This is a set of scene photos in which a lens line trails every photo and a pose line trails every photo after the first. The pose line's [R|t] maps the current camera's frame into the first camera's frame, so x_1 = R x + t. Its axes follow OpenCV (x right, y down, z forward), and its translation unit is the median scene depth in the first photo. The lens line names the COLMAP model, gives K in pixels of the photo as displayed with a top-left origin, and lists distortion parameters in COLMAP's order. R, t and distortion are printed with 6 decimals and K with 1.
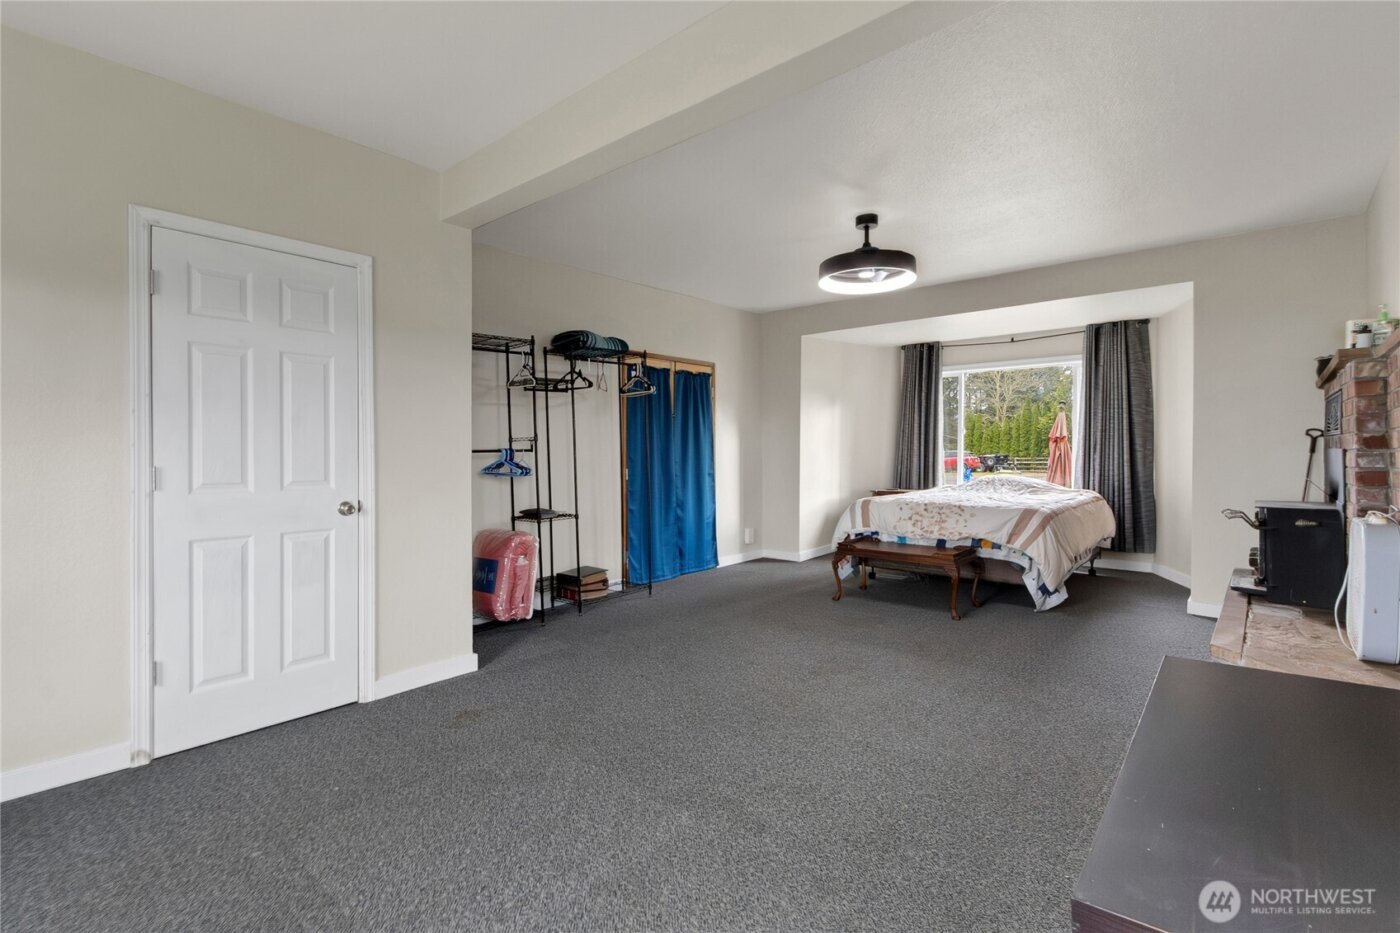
lens RADIAL K [[646.7, 0, 700.0], [0, 646.7, 466.5], [0, 0, 1]] dist [0.000096, -0.000048]
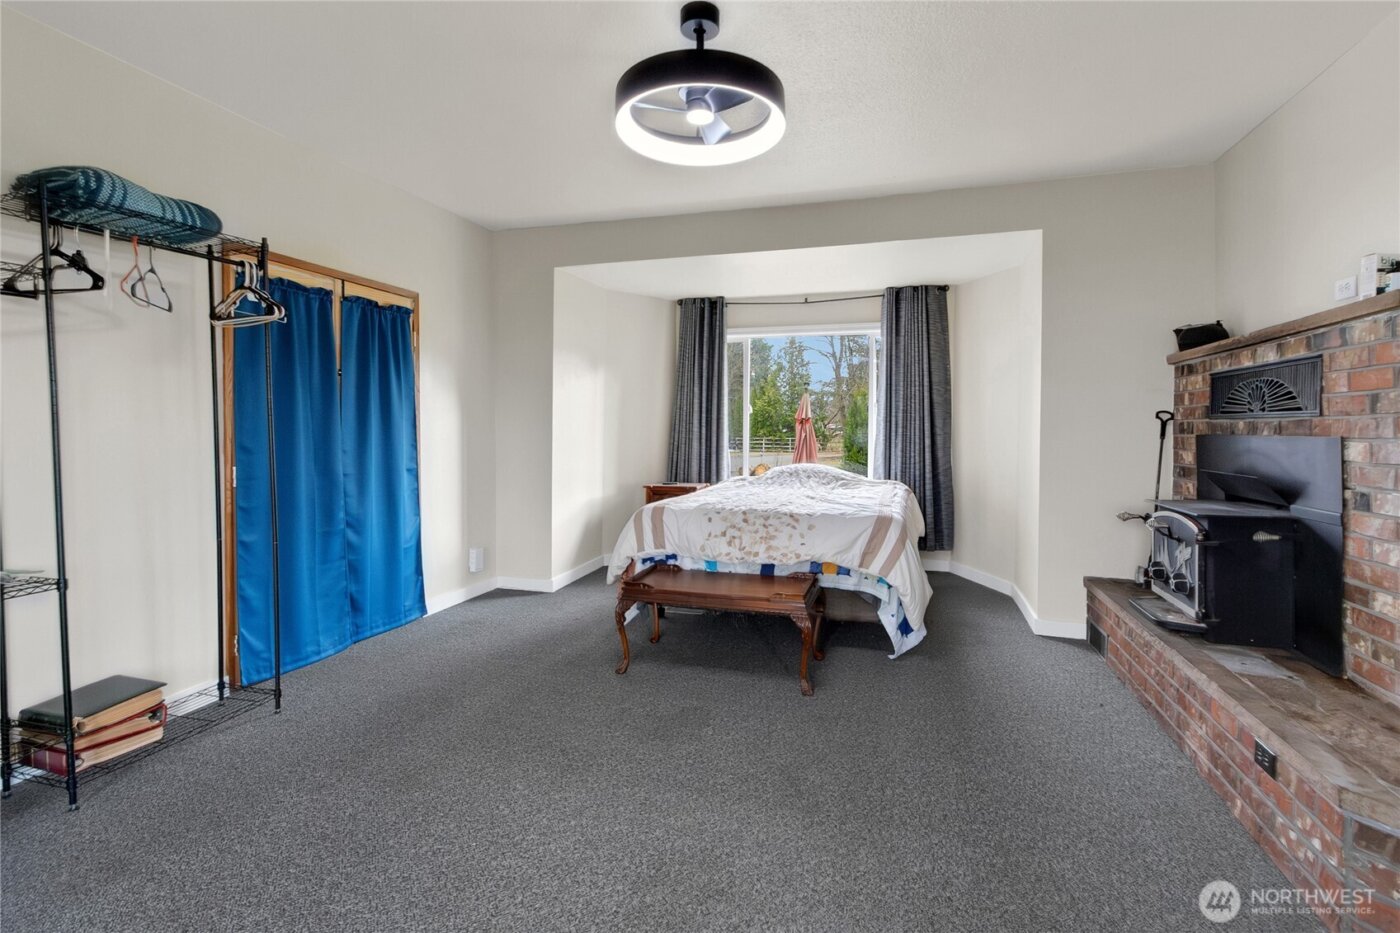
lens RADIAL K [[690.4, 0, 693.6], [0, 690.4, 443.2], [0, 0, 1]] dist [0.003124, 0.000623]
pose [[0.928066, -0.001205, 0.372413, 0.024349], [0.003471, 0.999979, -0.005413, -0.010889], [-0.372399, 0.006316, 0.928051, 0.322856]]
